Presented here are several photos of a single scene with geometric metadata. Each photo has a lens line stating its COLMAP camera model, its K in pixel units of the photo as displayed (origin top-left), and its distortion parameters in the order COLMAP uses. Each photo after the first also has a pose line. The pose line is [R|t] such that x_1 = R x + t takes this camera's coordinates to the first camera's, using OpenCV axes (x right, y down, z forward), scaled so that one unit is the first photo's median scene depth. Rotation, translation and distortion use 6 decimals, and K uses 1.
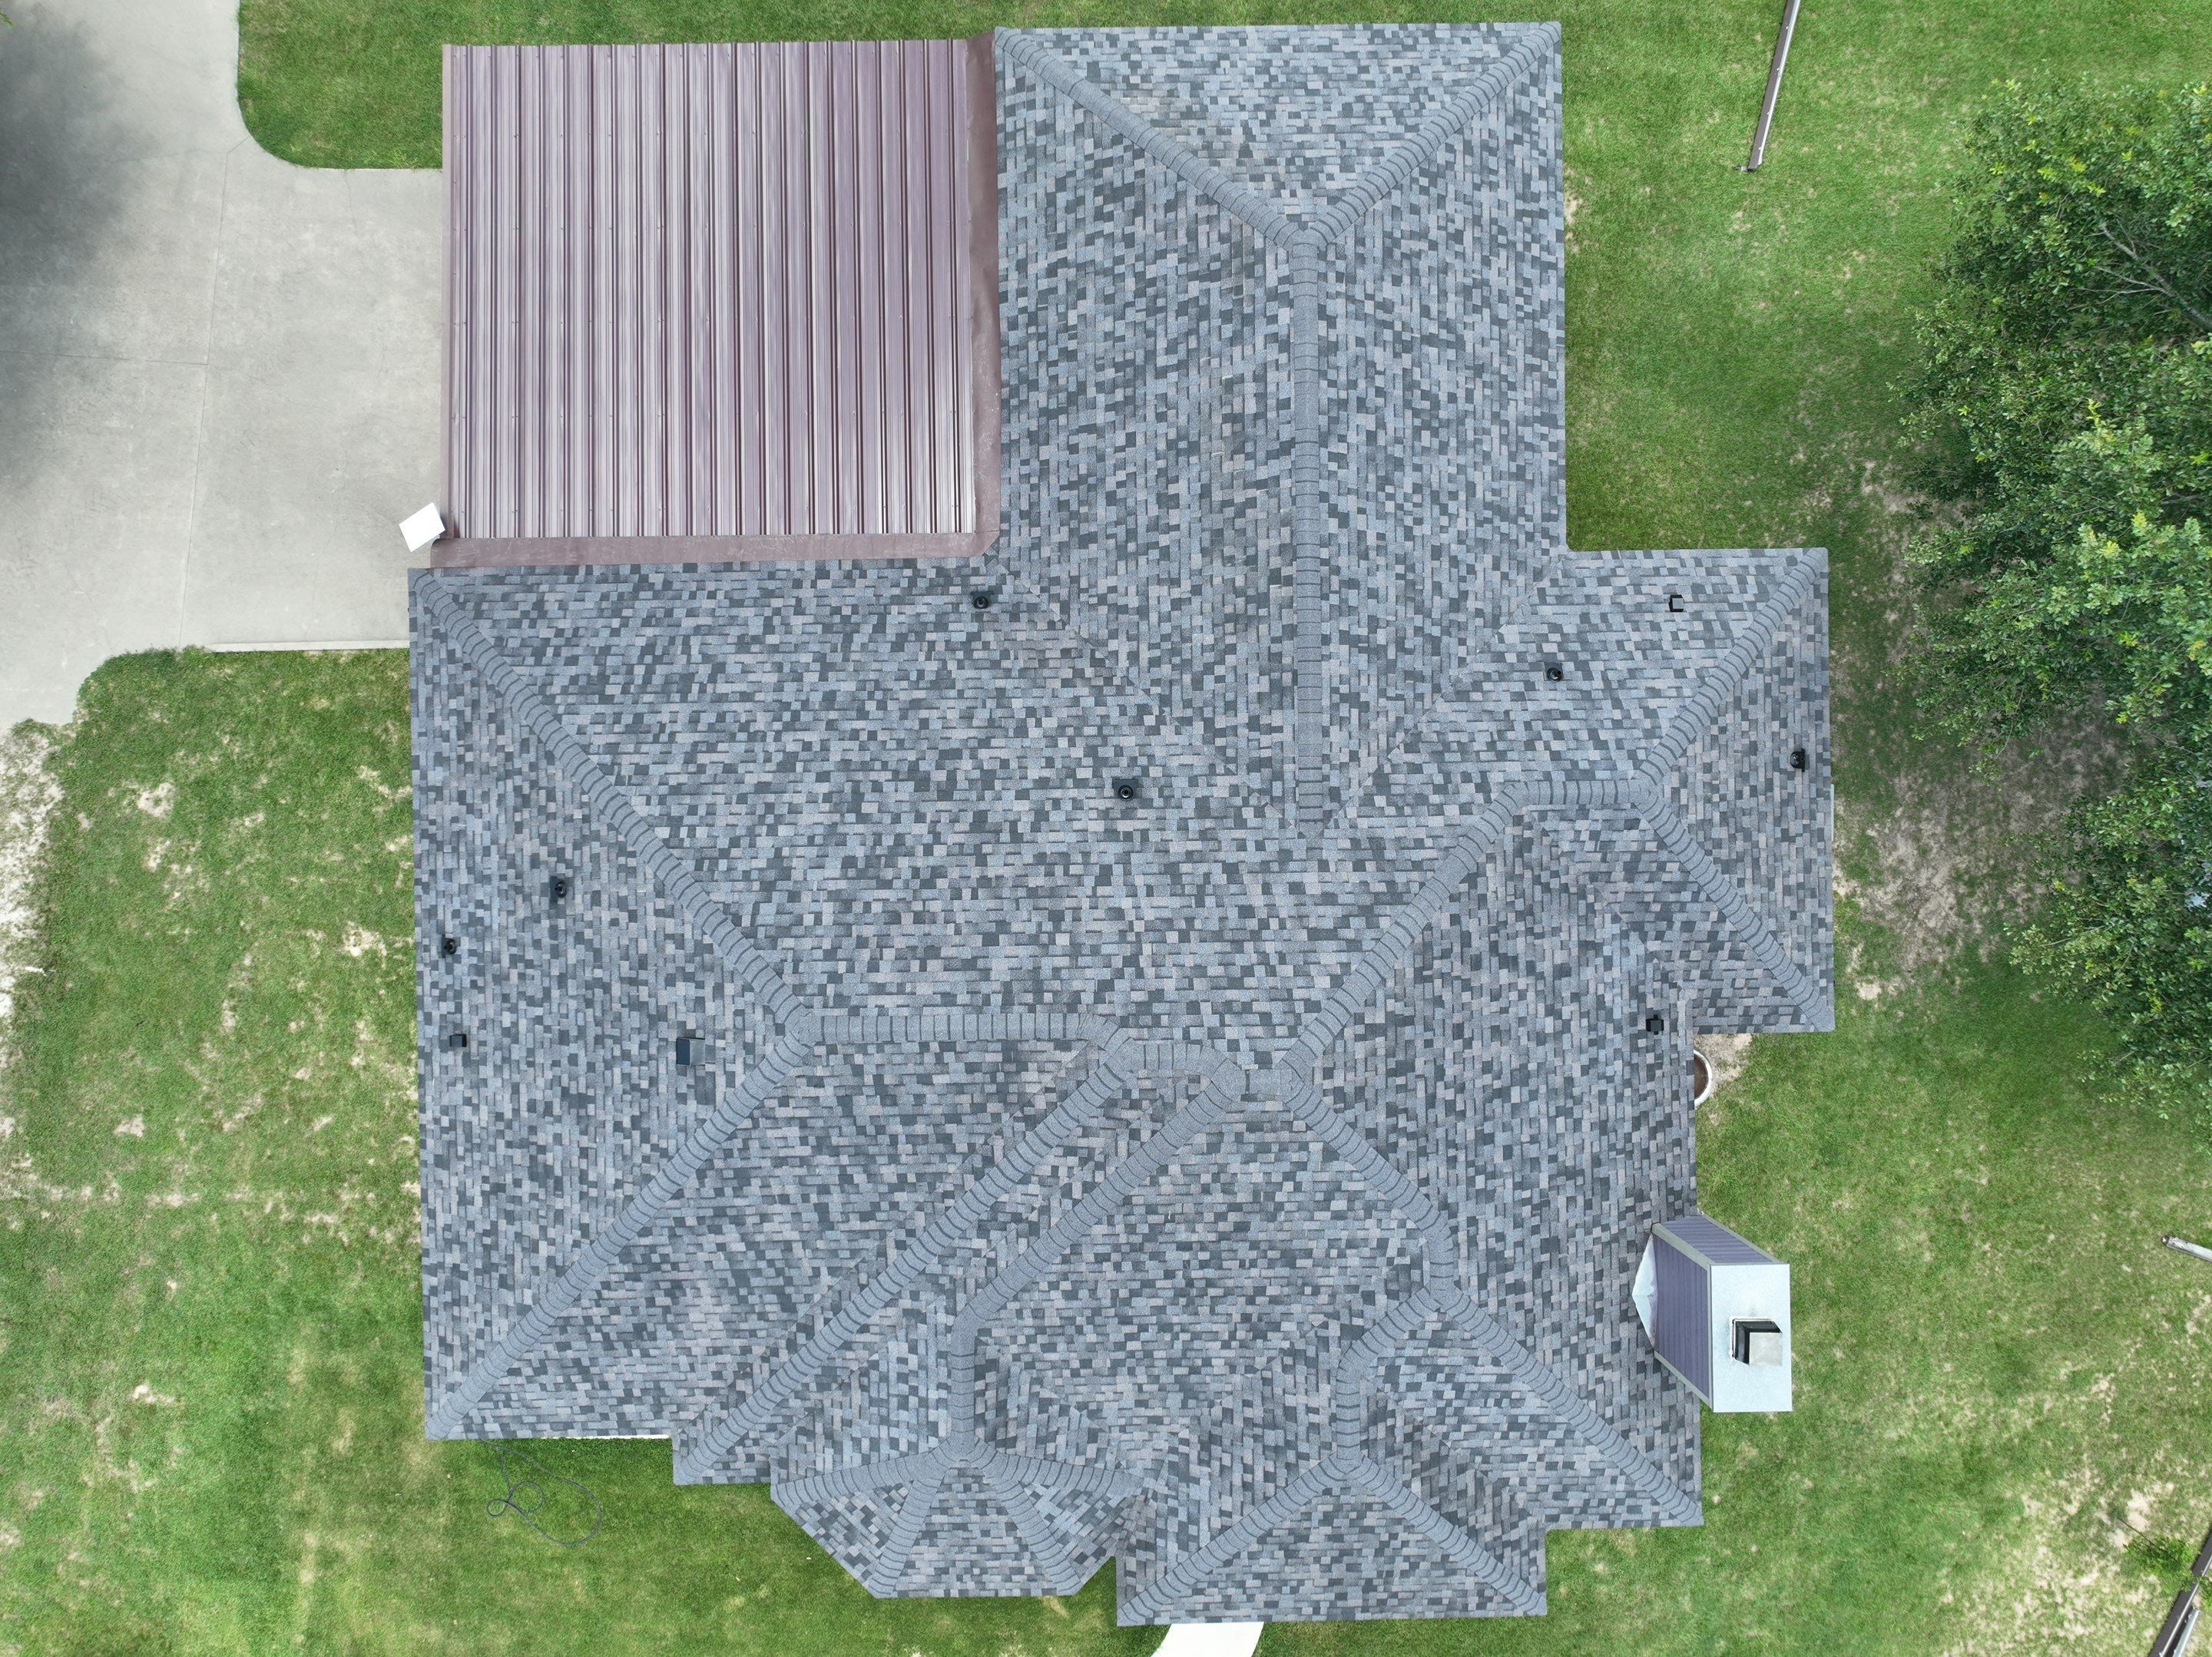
lens RADIAL K [[1551.3, 0, 1102.2], [0, 1551.3, 827.1], [0, 0, 1]] dist [0.009747, -0.001542]
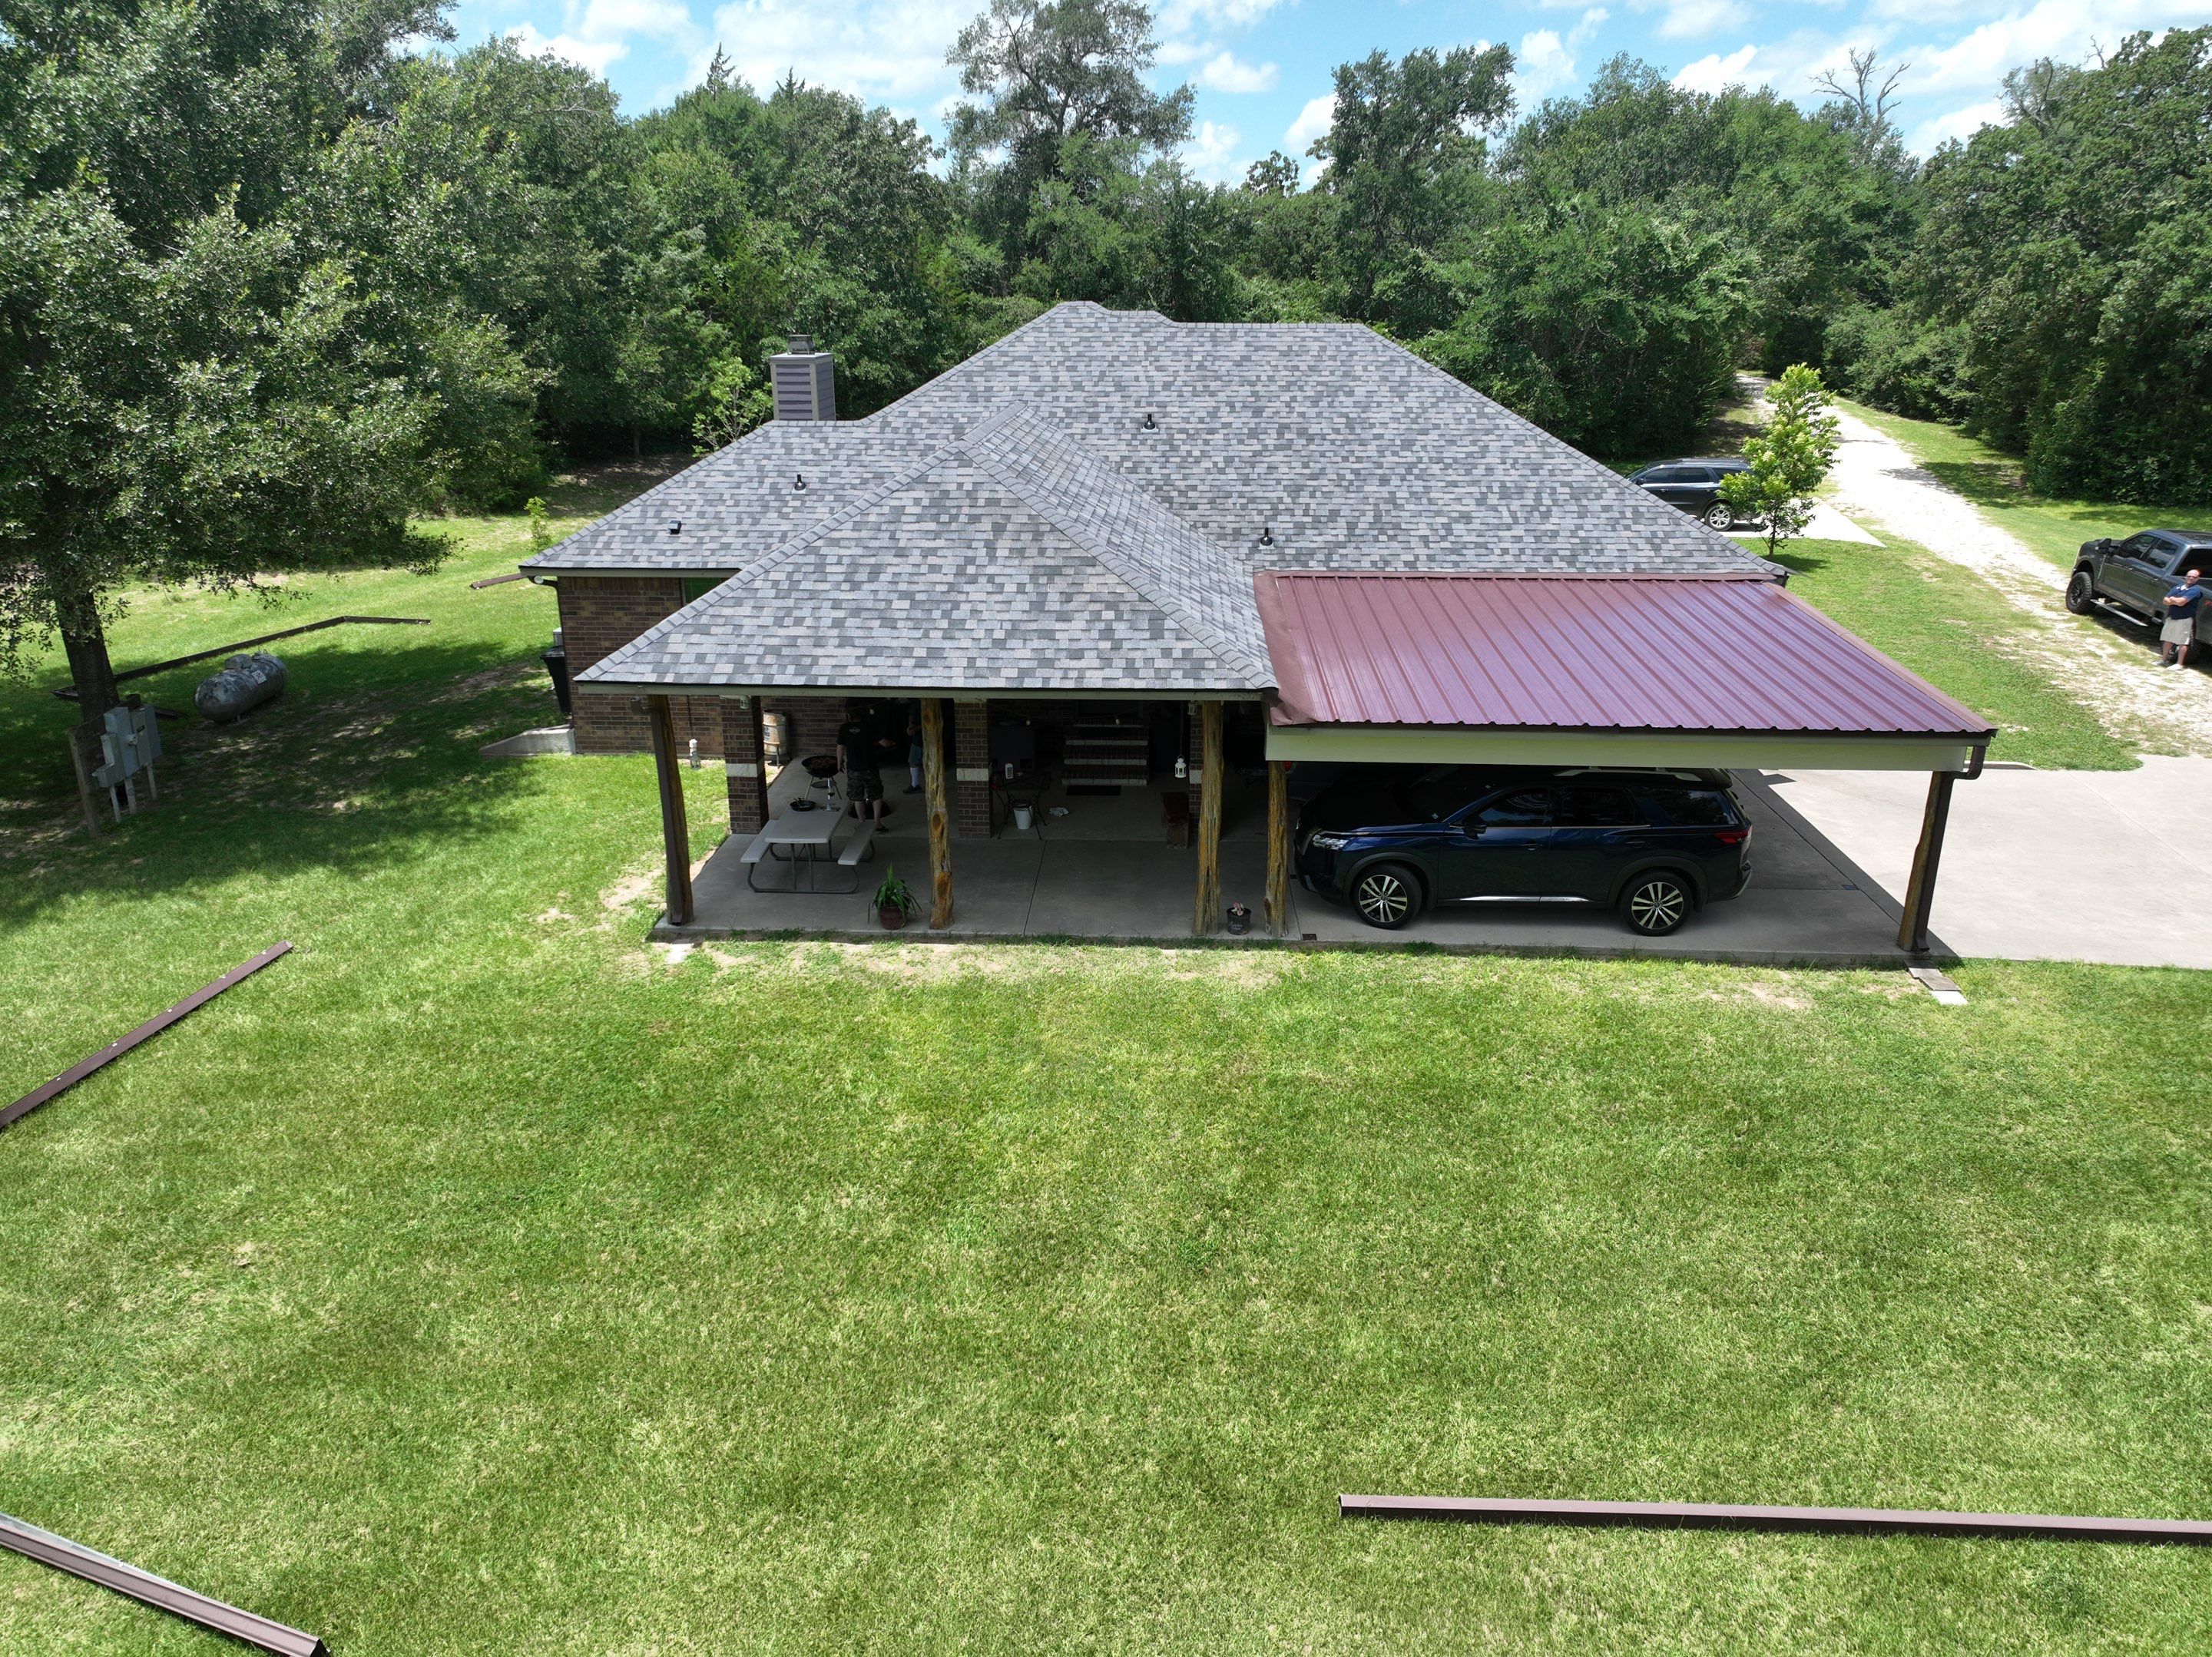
lens RADIAL K [[1551.3, 0, 1102.2], [0, 1551.3, 827.1], [0, 0, 1]] dist [0.009747, -0.001542]
pose [[-0.998108, -0.030497, 0.053389, -0.025512], [0.060458, -0.328736, 0.942485, -1.377579], [-0.011192, 0.943929, 0.329958, 0.865323]]
